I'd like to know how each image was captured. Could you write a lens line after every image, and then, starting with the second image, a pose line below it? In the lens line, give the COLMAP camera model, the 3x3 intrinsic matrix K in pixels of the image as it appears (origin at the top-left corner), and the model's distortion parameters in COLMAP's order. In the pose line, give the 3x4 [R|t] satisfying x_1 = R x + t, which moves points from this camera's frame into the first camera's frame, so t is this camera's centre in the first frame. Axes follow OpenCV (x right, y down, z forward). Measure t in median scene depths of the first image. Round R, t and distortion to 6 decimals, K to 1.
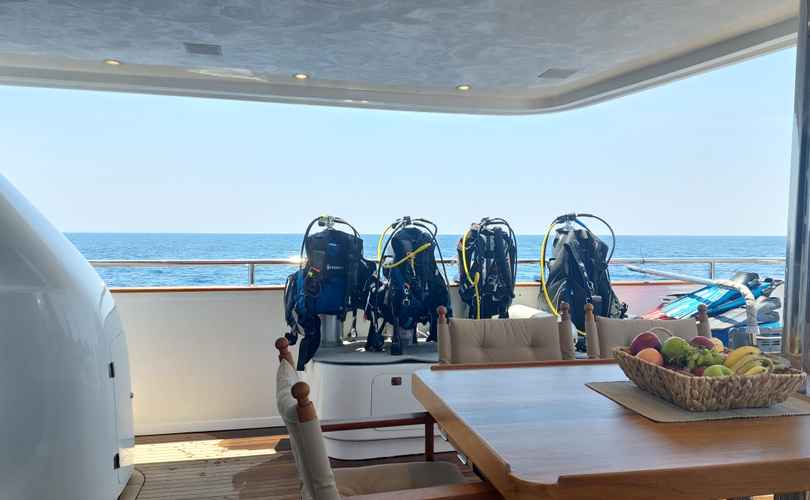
lens RADIAL K [[650.1, 0, 405.0], [0, 650.1, 250.0], [0, 0, 1]] dist [0.036336, -0.005528]
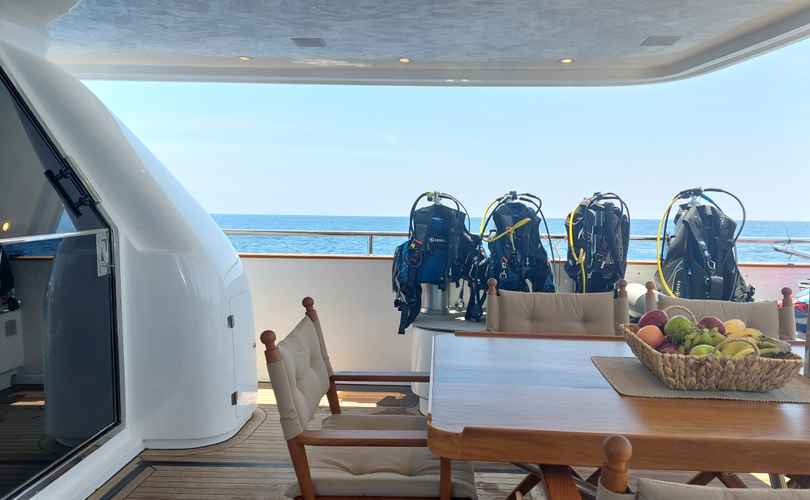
lens RADIAL K [[650.1, 0, 405.0], [0, 650.1, 250.0], [0, 0, 1]] dist [0.036336, -0.005528]
pose [[0.956950, 0.025385, -0.289140, 0.141555], [-0.014100, 0.999058, 0.041047, 0.000266], [0.289910, -0.035203, 0.956406, -0.024899]]
